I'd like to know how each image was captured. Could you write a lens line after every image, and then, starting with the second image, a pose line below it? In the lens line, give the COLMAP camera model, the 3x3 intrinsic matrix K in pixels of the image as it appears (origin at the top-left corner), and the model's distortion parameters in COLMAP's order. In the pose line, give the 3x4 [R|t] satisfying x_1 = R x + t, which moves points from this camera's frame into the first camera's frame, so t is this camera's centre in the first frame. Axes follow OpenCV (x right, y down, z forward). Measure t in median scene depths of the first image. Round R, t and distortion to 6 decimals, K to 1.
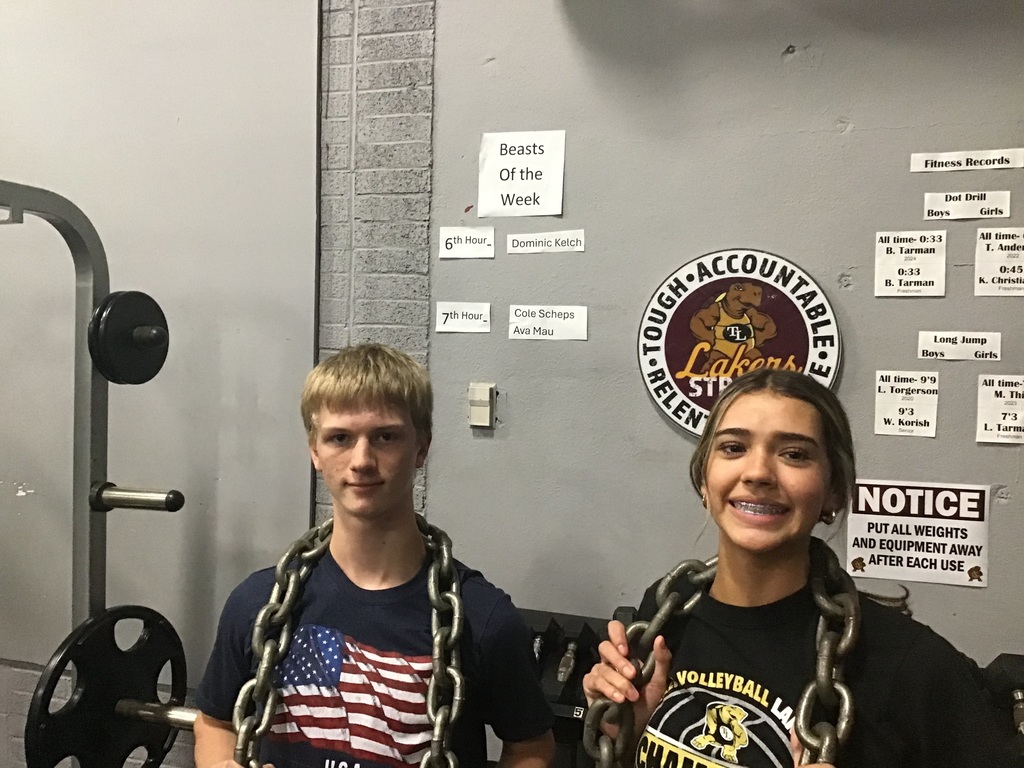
lens RADIAL K [[944.2, 0, 505.1], [0, 944.2, 383.4], [0, 0, 1]] dist [0.121523, -0.240612]
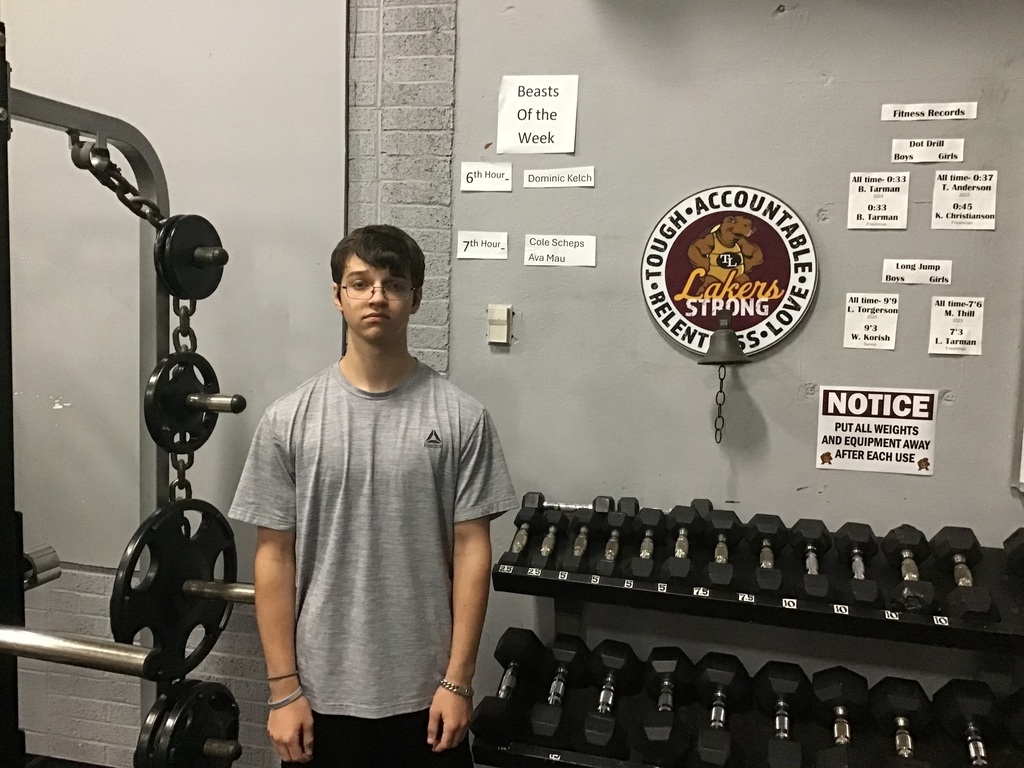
lens RADIAL K [[944.2, 0, 506.9], [0, 944.2, 387.4], [0, 0, 1]] dist [0.121523, -0.240612]
pose [[0.997089, 0.000858, 0.076244, -0.109485], [-0.005671, 0.998002, 0.062925, 0.029218], [-0.076038, -0.063174, 0.995102, -0.130571]]
